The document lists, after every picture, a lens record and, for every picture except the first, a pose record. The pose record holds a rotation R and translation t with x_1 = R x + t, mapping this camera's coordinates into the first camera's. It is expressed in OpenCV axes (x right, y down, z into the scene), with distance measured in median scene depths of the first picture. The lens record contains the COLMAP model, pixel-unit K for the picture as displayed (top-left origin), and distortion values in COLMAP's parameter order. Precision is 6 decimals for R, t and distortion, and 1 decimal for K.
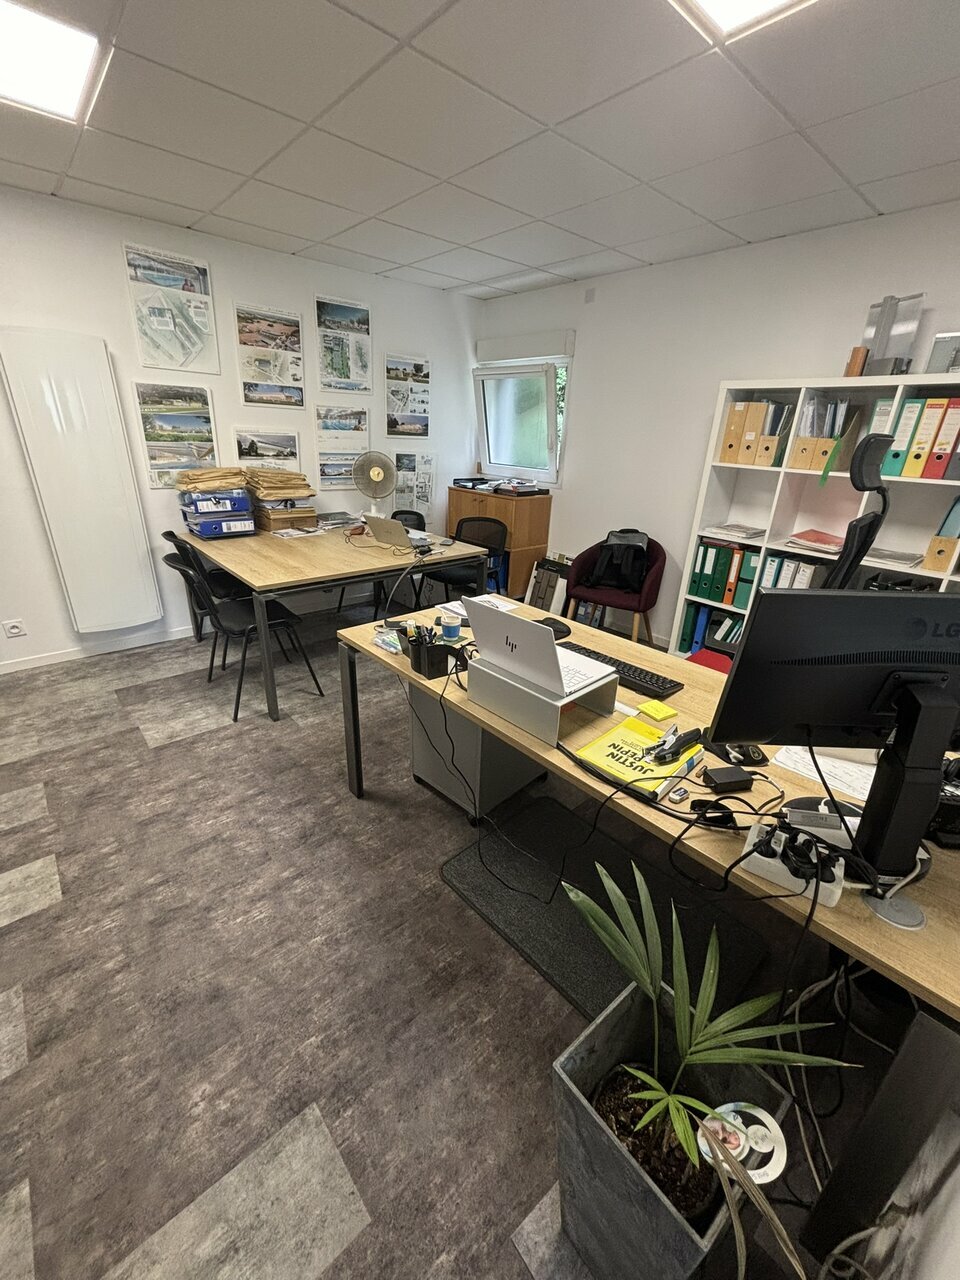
lens RADIAL K [[519.3, 0, 485.4], [0, 519.3, 642.3], [0, 0, 1]] dist [-0.001511, 0.005664]
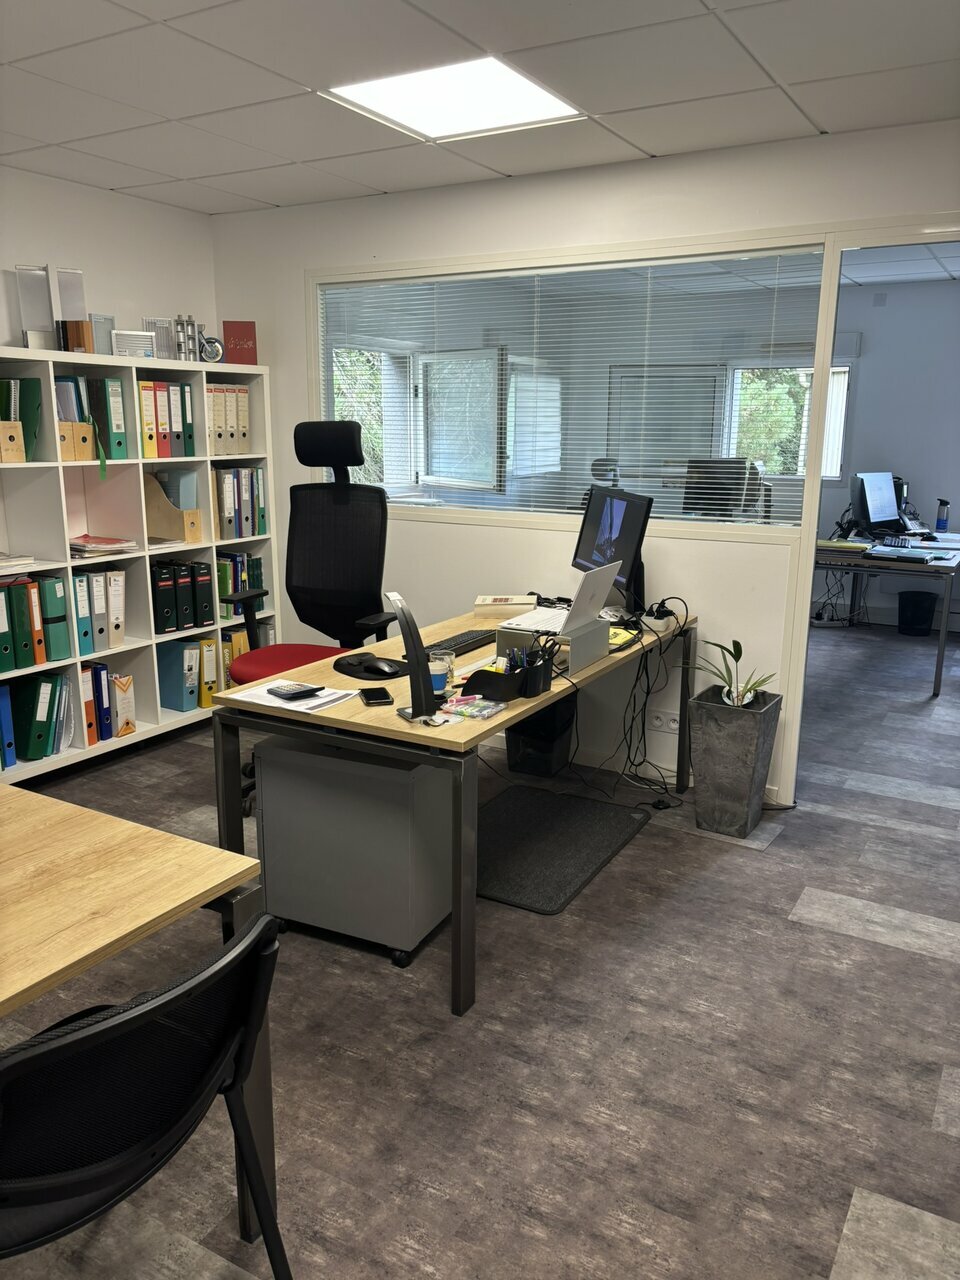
lens RADIAL K [[972.5, 0, 481.0], [0, 972.5, 648.5], [0, 0, 1]] dist [0.074540, -0.069486]
pose [[-0.308852, -0.251103, 0.917364, -1.536821], [0.347354, 0.868117, 0.354568, -0.608805], [-0.885413, 0.428159, -0.180898, 1.285670]]
